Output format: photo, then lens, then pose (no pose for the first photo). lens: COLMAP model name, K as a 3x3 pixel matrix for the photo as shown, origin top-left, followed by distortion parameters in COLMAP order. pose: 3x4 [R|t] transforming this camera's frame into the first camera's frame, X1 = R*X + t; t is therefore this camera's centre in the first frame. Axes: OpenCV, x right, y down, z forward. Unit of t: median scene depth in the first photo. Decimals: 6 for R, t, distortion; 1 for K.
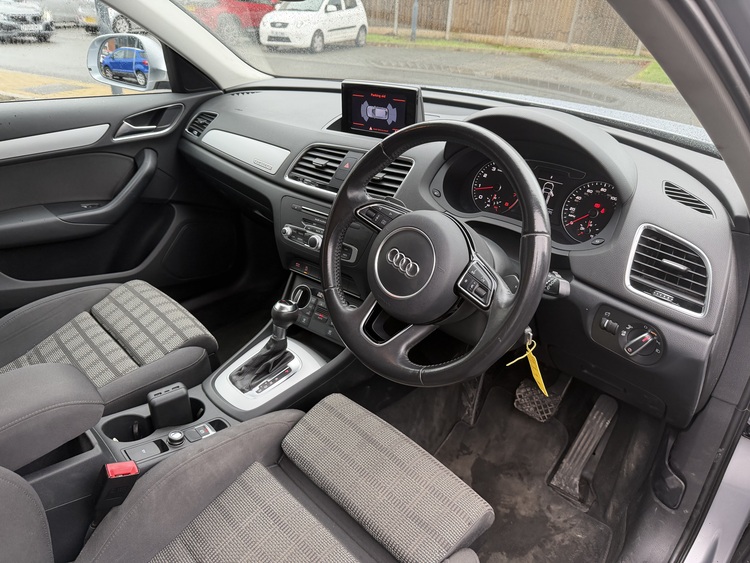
lens RADIAL K [[528.2, 0, 375.0], [0, 528.2, 281.5], [0, 0, 1]] dist [0.004432, 0.002006]
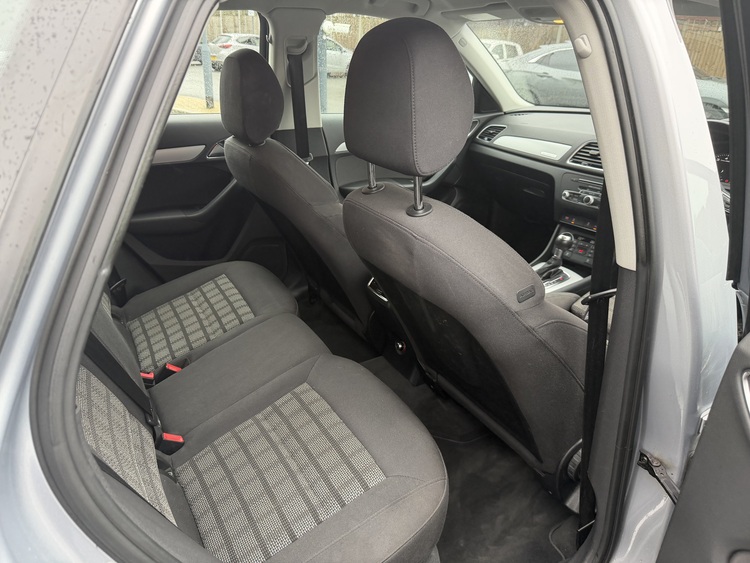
lens RADIAL K [[528.2, 0, 375.0], [0, 528.2, 281.5], [0, 0, 1]] dist [0.004432, 0.002006]
pose [[0.968923, 0.093101, -0.229171, -0.333160], [-0.109804, 0.992066, -0.061219, 0.326425], [0.221654, 0.084481, 0.971459, -0.661624]]
